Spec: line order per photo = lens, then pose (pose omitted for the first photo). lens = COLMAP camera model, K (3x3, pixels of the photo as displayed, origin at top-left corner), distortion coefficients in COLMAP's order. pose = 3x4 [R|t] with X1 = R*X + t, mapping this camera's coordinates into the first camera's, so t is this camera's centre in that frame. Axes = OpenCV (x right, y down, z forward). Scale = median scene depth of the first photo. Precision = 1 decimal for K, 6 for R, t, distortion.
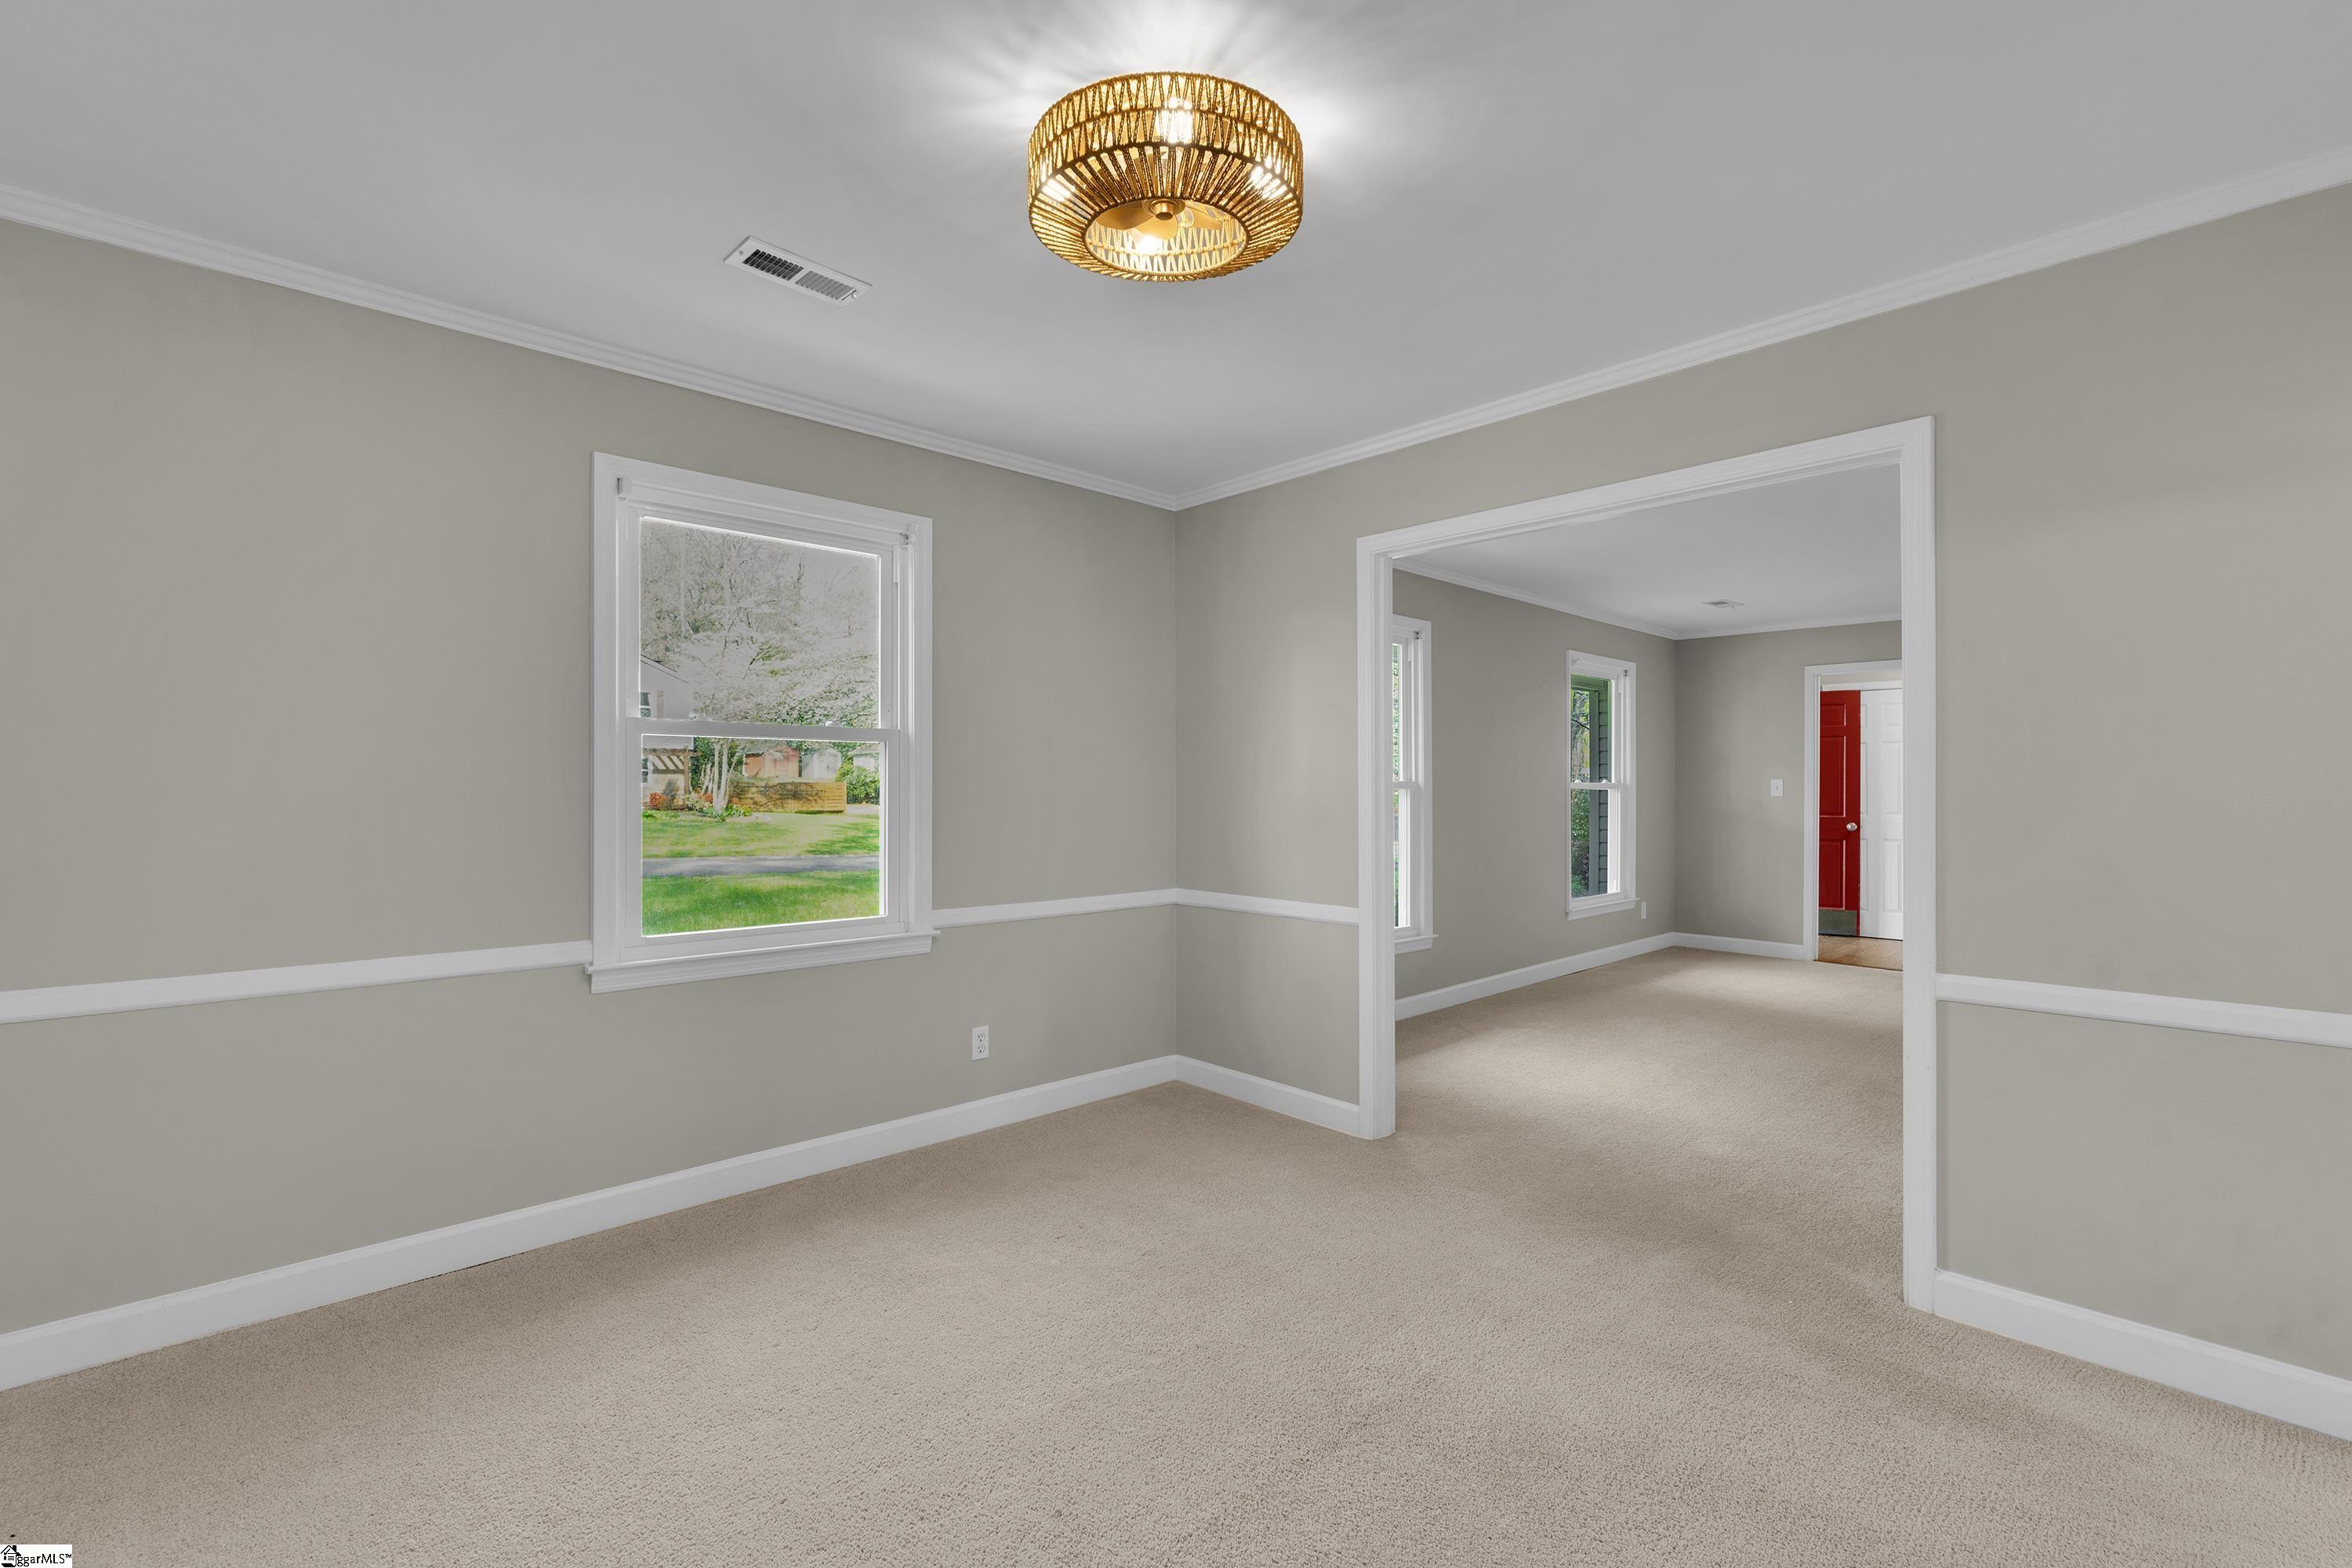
lens RADIAL K [[1039.3, 0, 1170.2], [0, 1039.3, 778.6], [0, 0, 1]] dist [-0.000500, 0.001305]
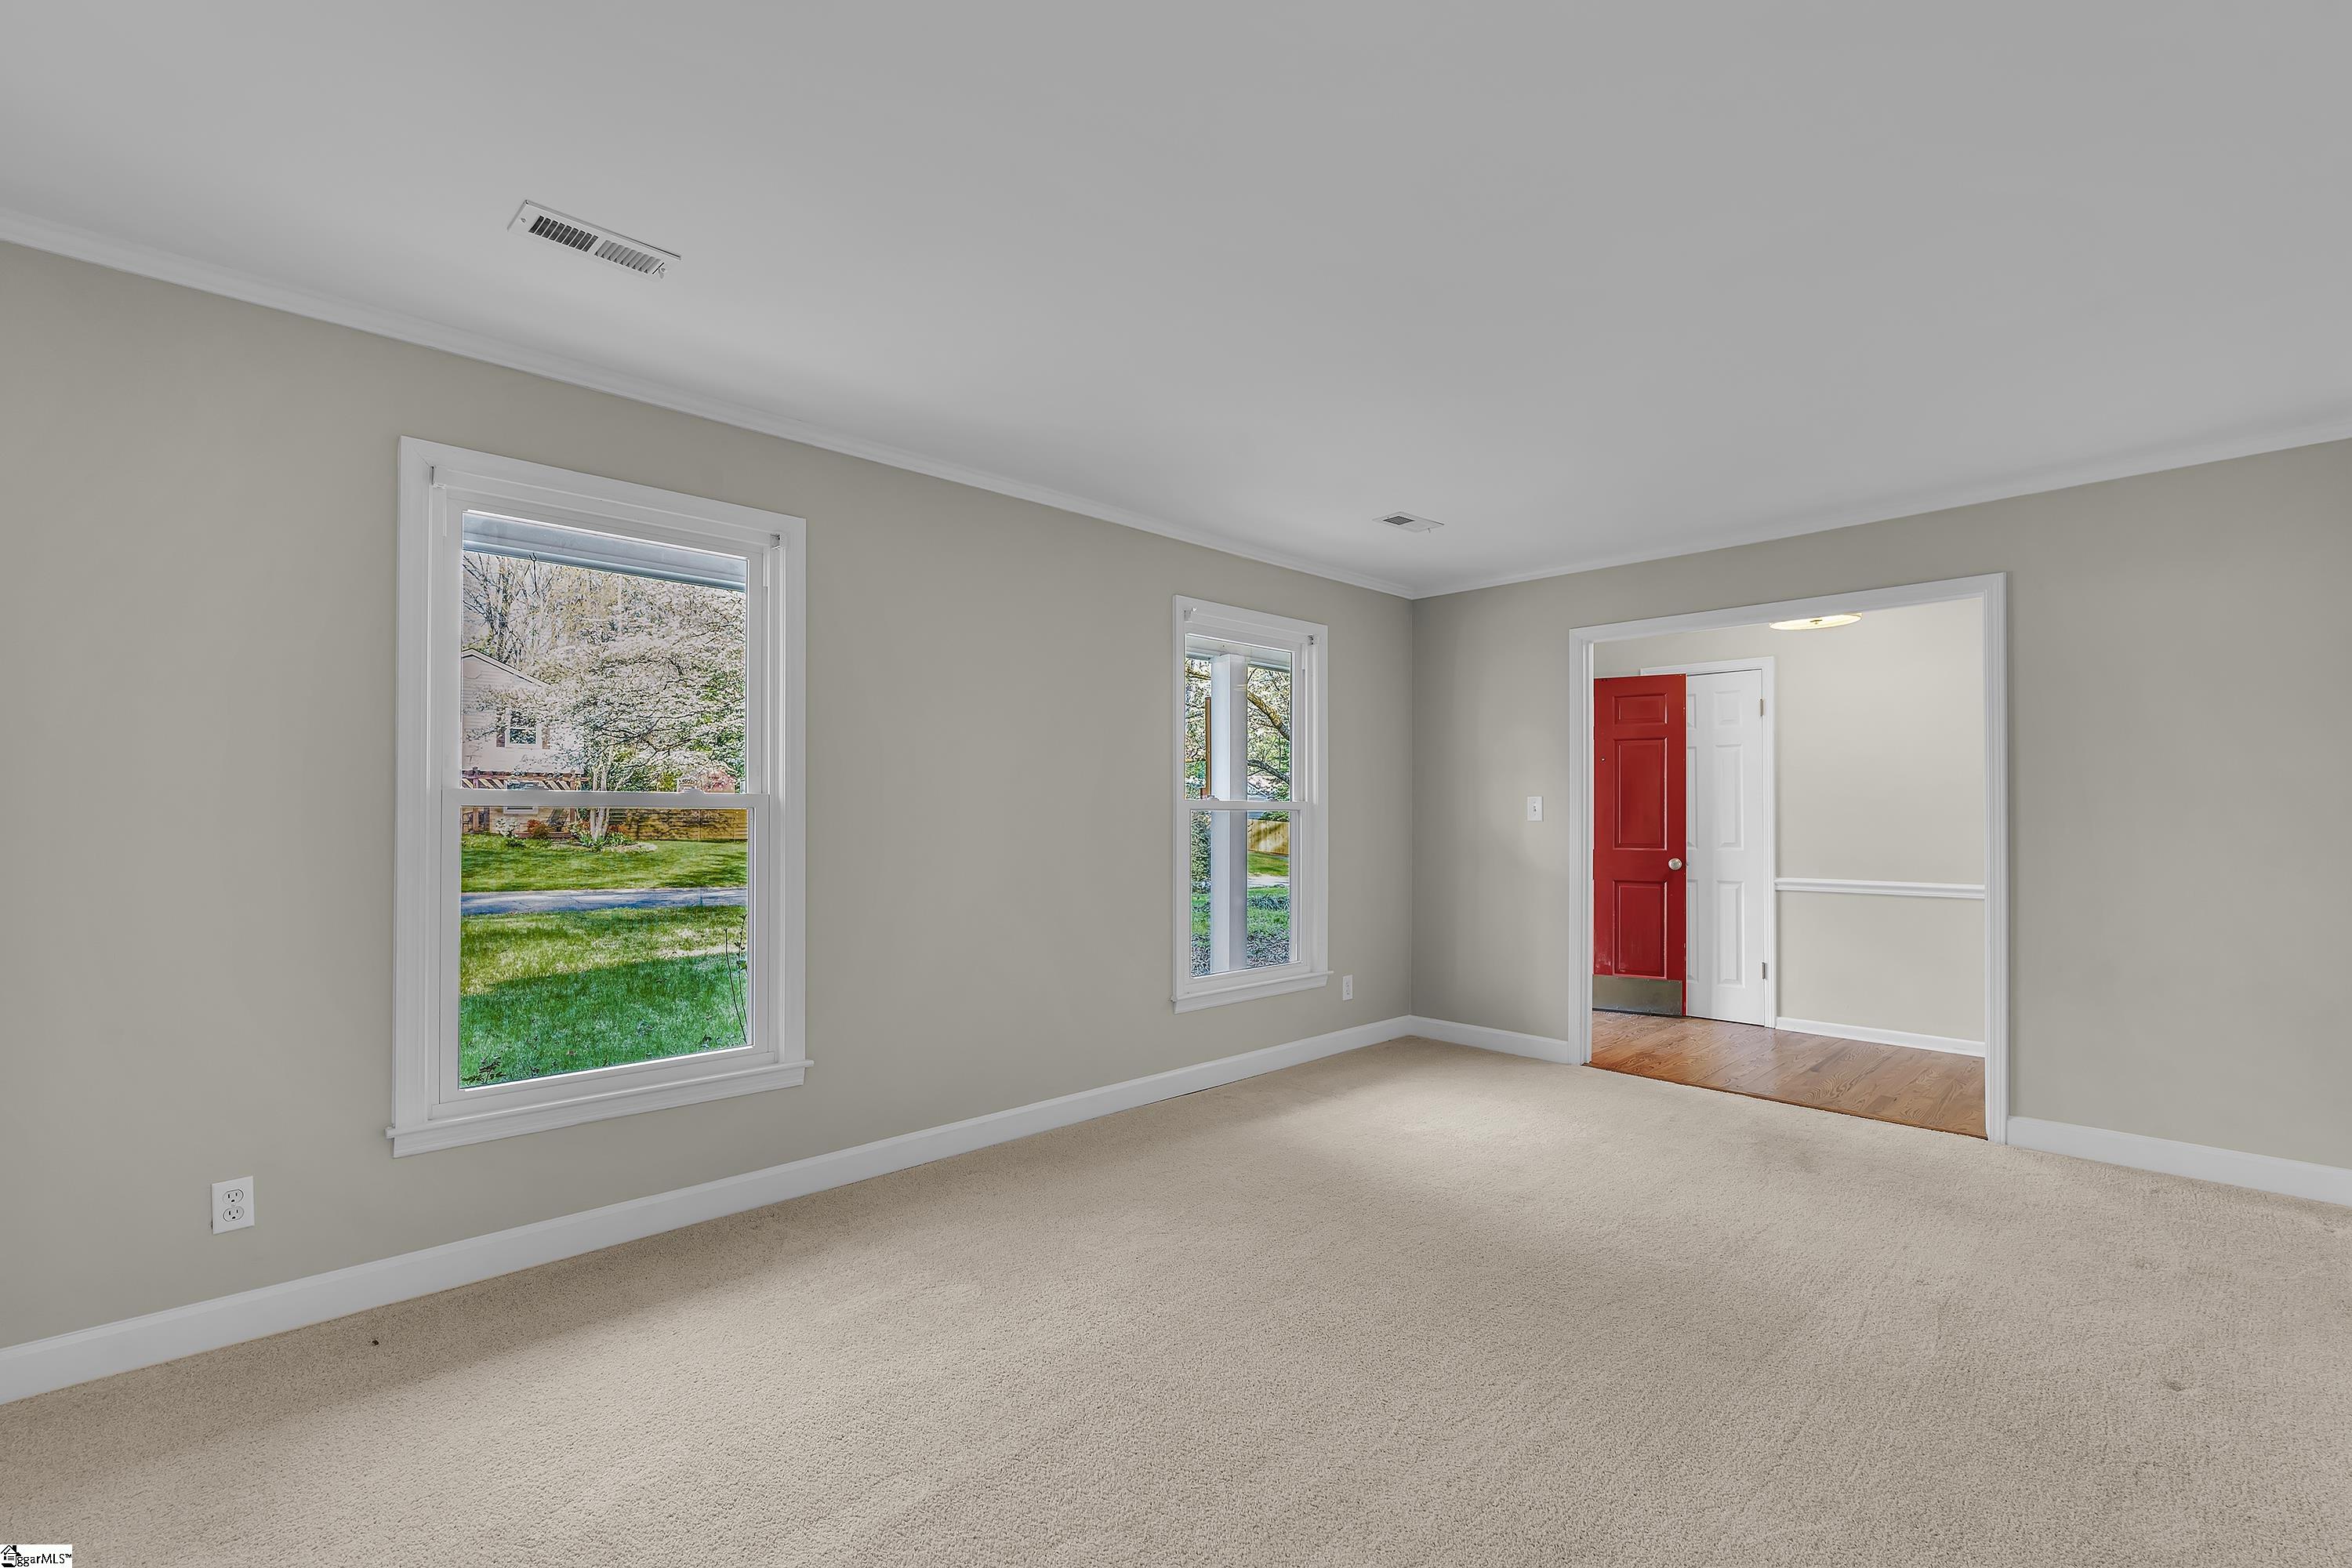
lens RADIAL K [[1039.3, 0, 1187.4], [0, 1039.3, 805.4], [0, 0, 1]] dist [-0.000500, 0.001305]
pose [[0.999950, -0.001487, 0.009938, 0.311742], [0.001481, 0.999999, 0.000623, 0.005185], [-0.009939, -0.000608, 0.999950, 0.285471]]
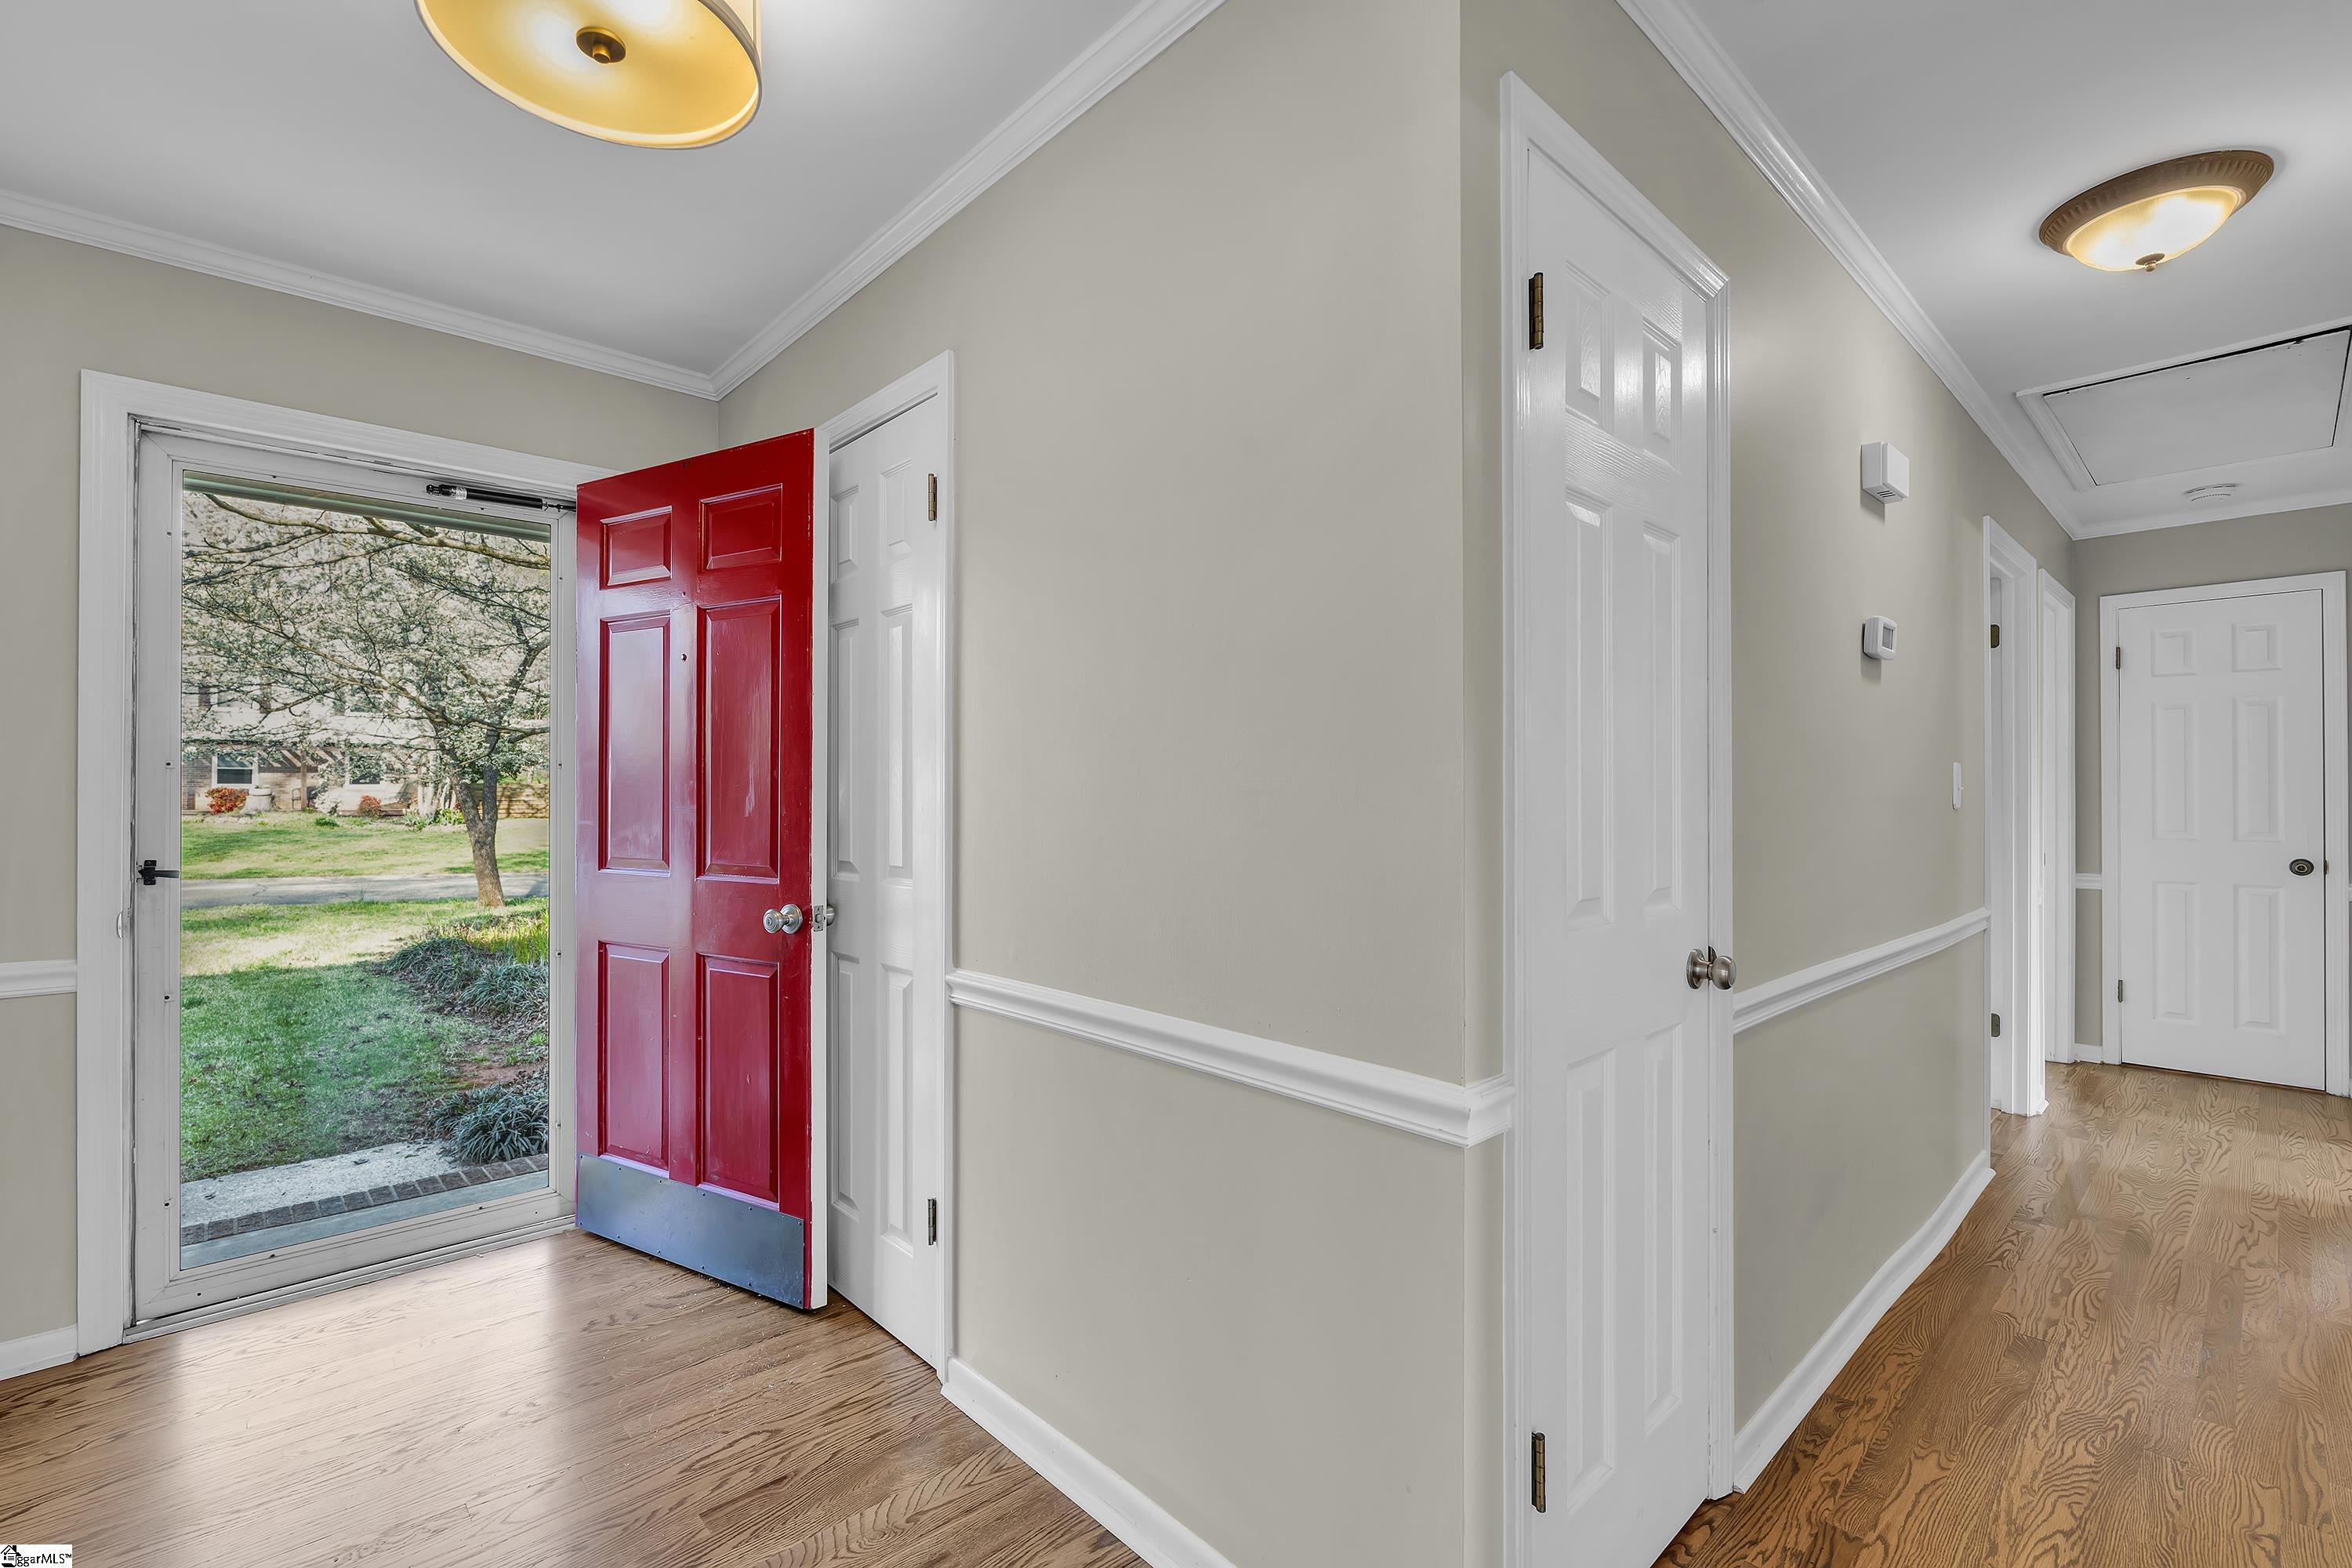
lens RADIAL K [[1039.3, 0, 1155.8], [0, 1039.3, 785.6], [0, 0, 1]] dist [-0.000500, 0.001305]
pose [[0.999860, -0.001328, -0.016706, 0.751939], [0.001420, 0.999984, 0.005515, 0.008931], [0.016698, -0.005538, 0.999845, 0.714257]]
